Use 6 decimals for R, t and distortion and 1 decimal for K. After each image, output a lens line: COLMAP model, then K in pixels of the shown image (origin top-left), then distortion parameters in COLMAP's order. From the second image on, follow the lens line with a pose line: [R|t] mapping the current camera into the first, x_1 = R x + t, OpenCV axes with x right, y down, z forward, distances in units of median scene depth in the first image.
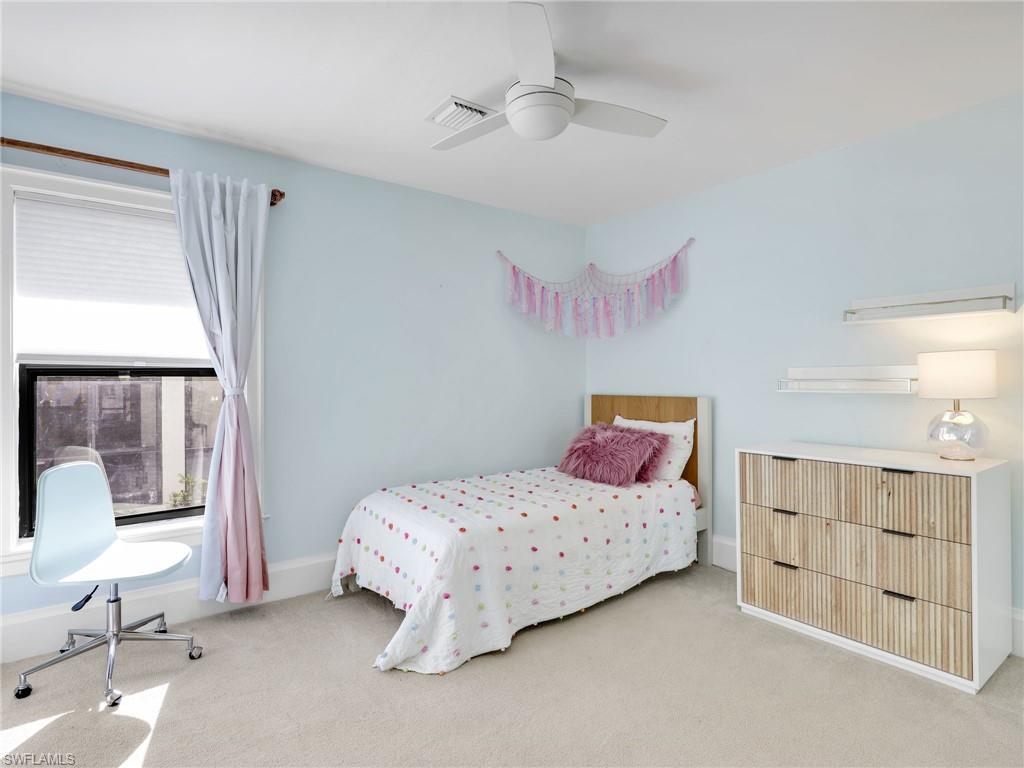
lens RADIAL K [[548.7, 0, 510.3], [0, 548.7, 380.3], [0, 0, 1]] dist [-0.007126, 0.002240]
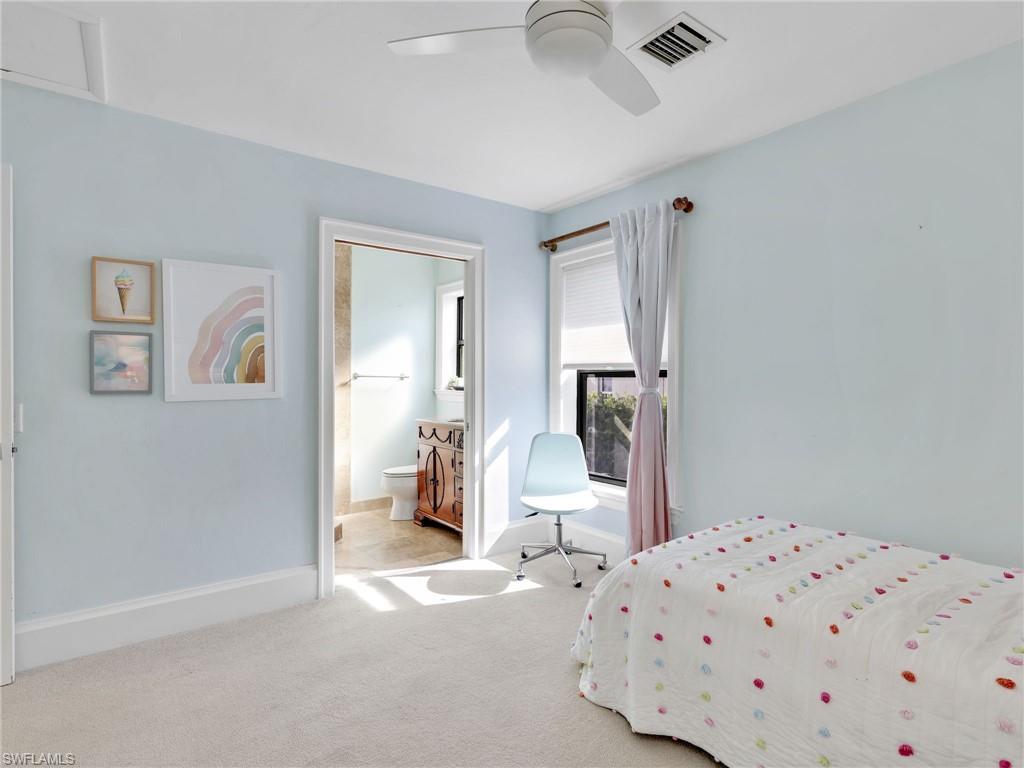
lens RADIAL K [[548.7, 0, 511.5], [0, 548.7, 387.1], [0, 0, 1]] dist [-0.007126, 0.002240]
pose [[-0.023296, 0.015263, -0.999612, 0.721834], [0.000932, 0.999883, 0.015246, -0.004378], [0.999728, -0.000577, -0.023308, 0.808039]]
